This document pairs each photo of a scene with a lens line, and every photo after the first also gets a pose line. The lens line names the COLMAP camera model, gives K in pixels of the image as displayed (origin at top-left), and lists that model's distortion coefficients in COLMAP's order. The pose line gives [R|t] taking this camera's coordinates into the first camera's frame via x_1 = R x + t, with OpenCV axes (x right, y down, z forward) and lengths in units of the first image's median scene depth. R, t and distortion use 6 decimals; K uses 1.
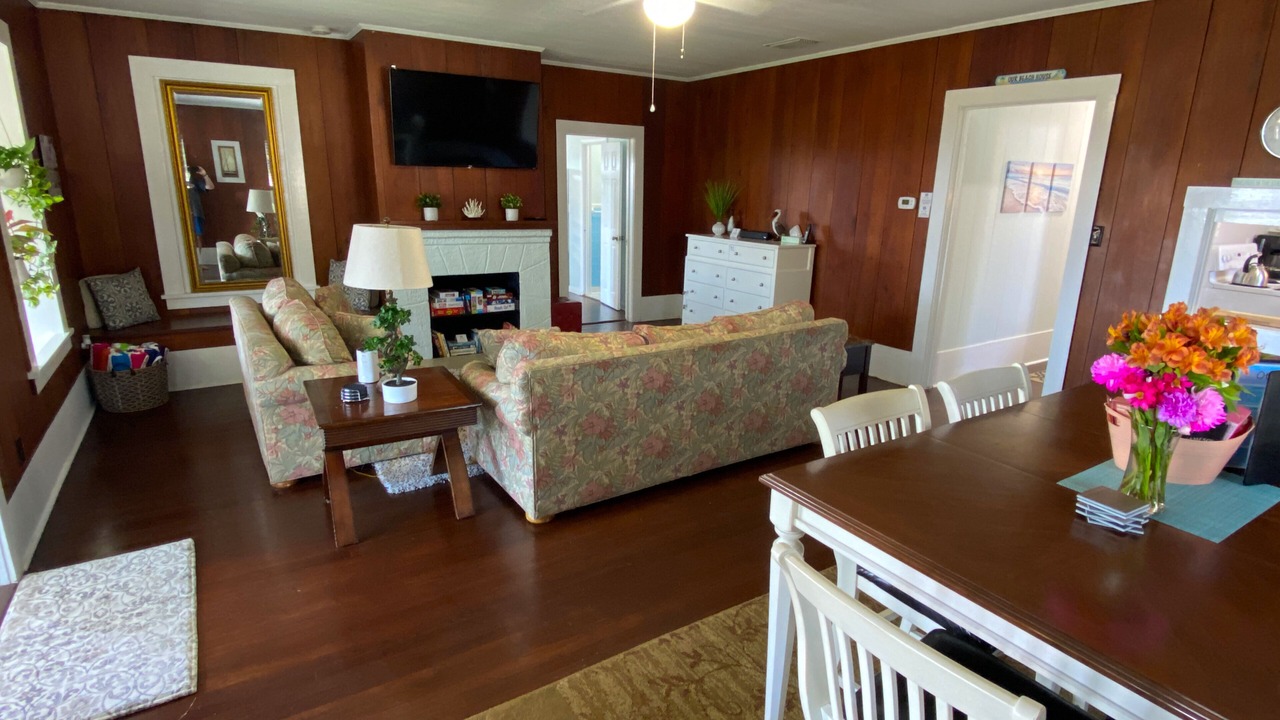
lens RADIAL K [[674.8, 0, 635.6], [0, 674.8, 358.7], [0, 0, 1]] dist [0.002840, -0.001050]
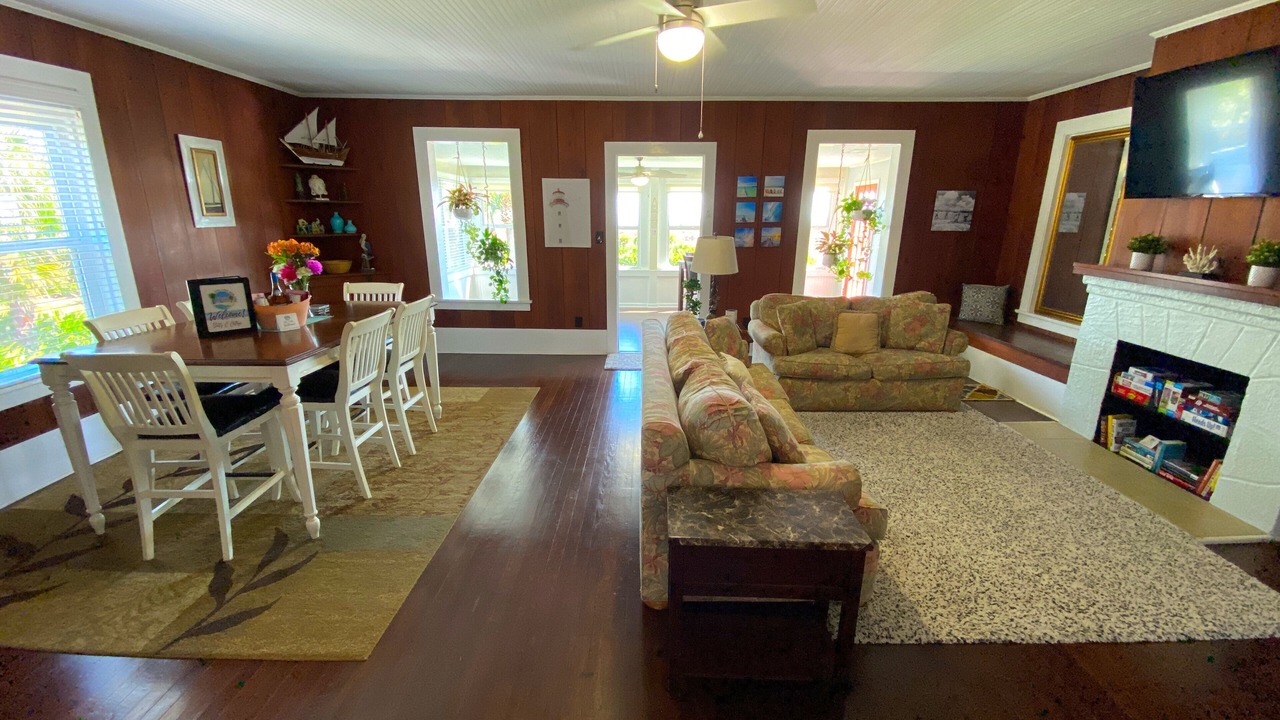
lens RADIAL K [[532.6, 0, 638.3], [0, 532.6, 362.0], [0, 0, 1]] dist [-0.017946, -0.001479]
pose [[-0.557104, 0.196848, -0.806775, 0.488760], [-0.230918, 0.896466, 0.378188, -0.198600], [0.797692, 0.396989, -0.453969, 0.839190]]
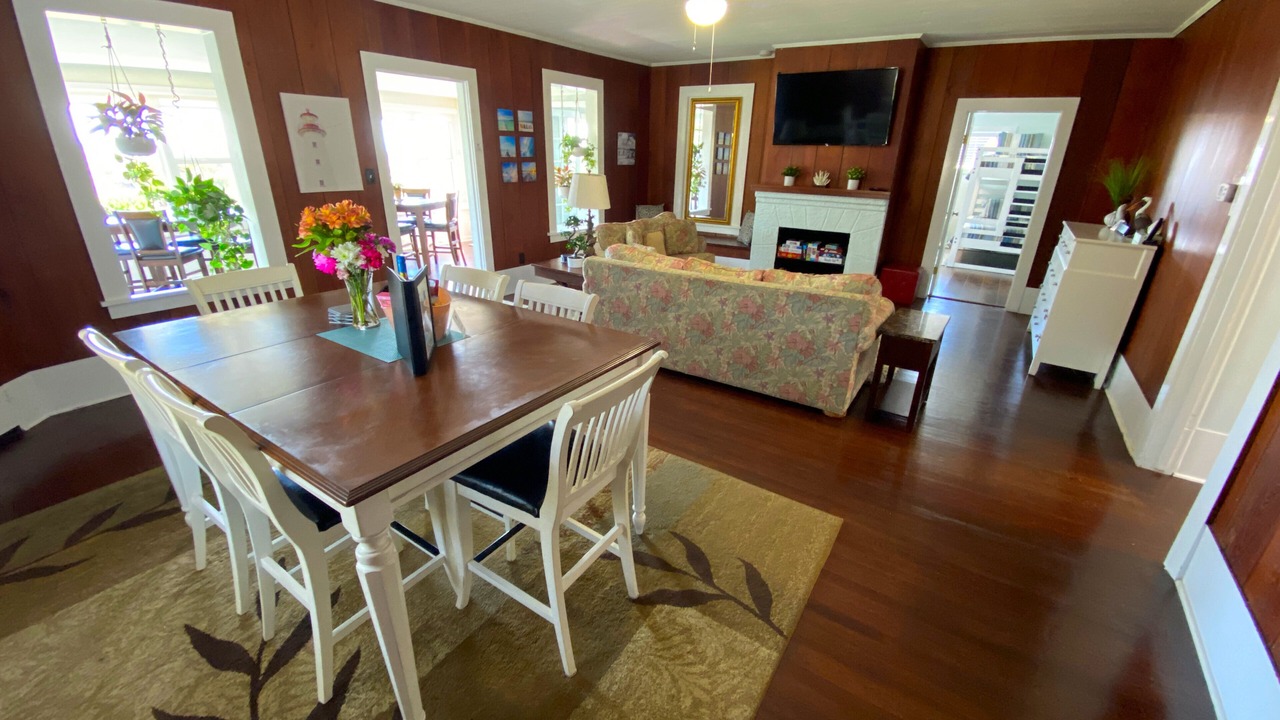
lens RADIAL K [[532.6, 0, 633.2], [0, 532.6, 382.7], [0, 0, 1]] dist [-0.017946, -0.001479]
pose [[0.411846, 0.344790, -0.843506, 0.611533], [-0.247616, 0.933169, 0.260541, -0.031198], [0.876966, 0.101563, 0.469698, 0.244673]]
